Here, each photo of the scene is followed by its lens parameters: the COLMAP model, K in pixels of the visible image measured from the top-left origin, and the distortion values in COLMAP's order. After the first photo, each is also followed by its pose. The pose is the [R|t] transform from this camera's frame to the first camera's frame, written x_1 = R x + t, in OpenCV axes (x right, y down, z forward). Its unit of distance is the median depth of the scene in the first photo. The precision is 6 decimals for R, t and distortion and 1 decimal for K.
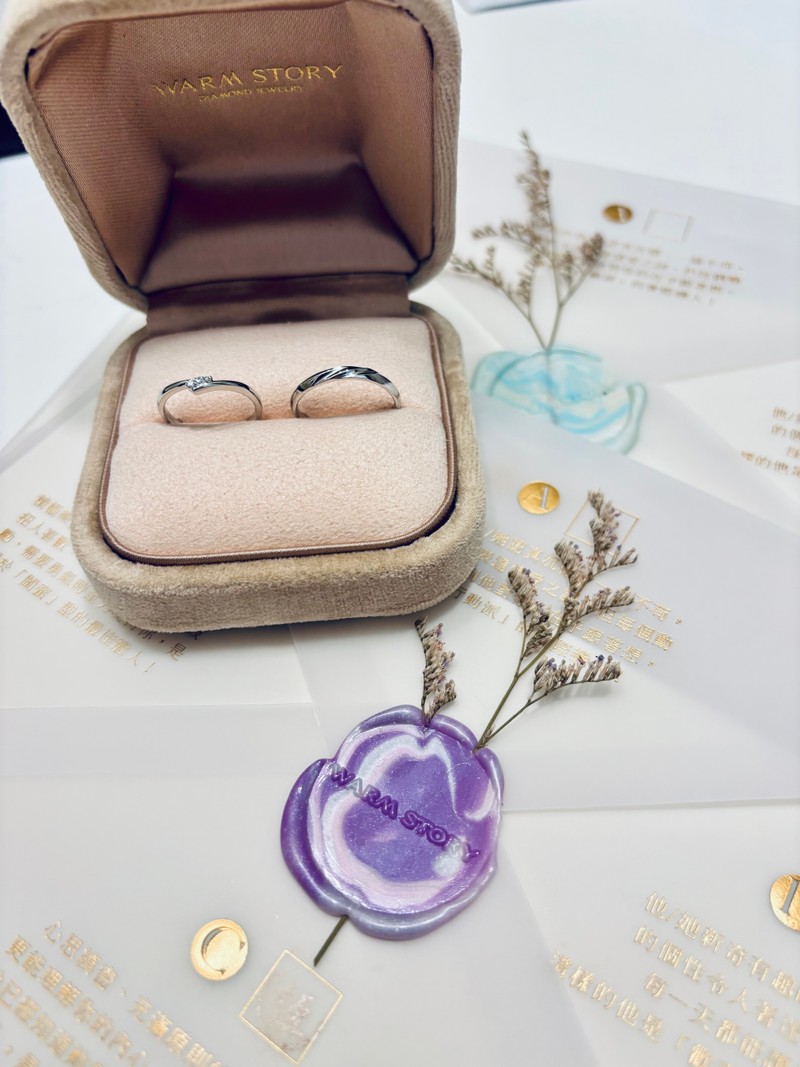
lens RADIAL K [[969.0, 0, 398.3], [0, 969.0, 568.5], [0, 0, 1]] dist [0.095929, 0.001854]
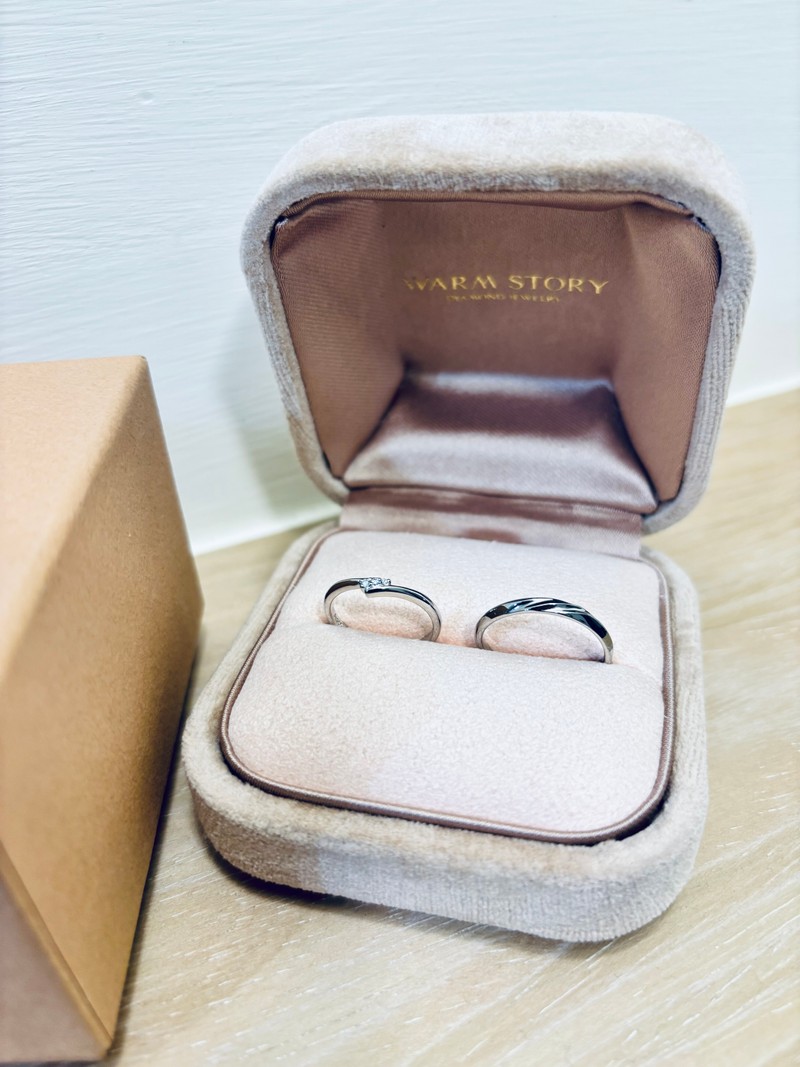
lens RADIAL K [[821.0, 0, 400.0], [0, 821.0, 533.5], [0, 0, 1]] dist [-0.009750, -0.002288]
pose [[0.952276, 0.168485, -0.254528, -0.009380], [-0.236034, 0.935185, -0.264040, -0.049092], [0.193544, 0.311516, 0.930322, 0.325438]]
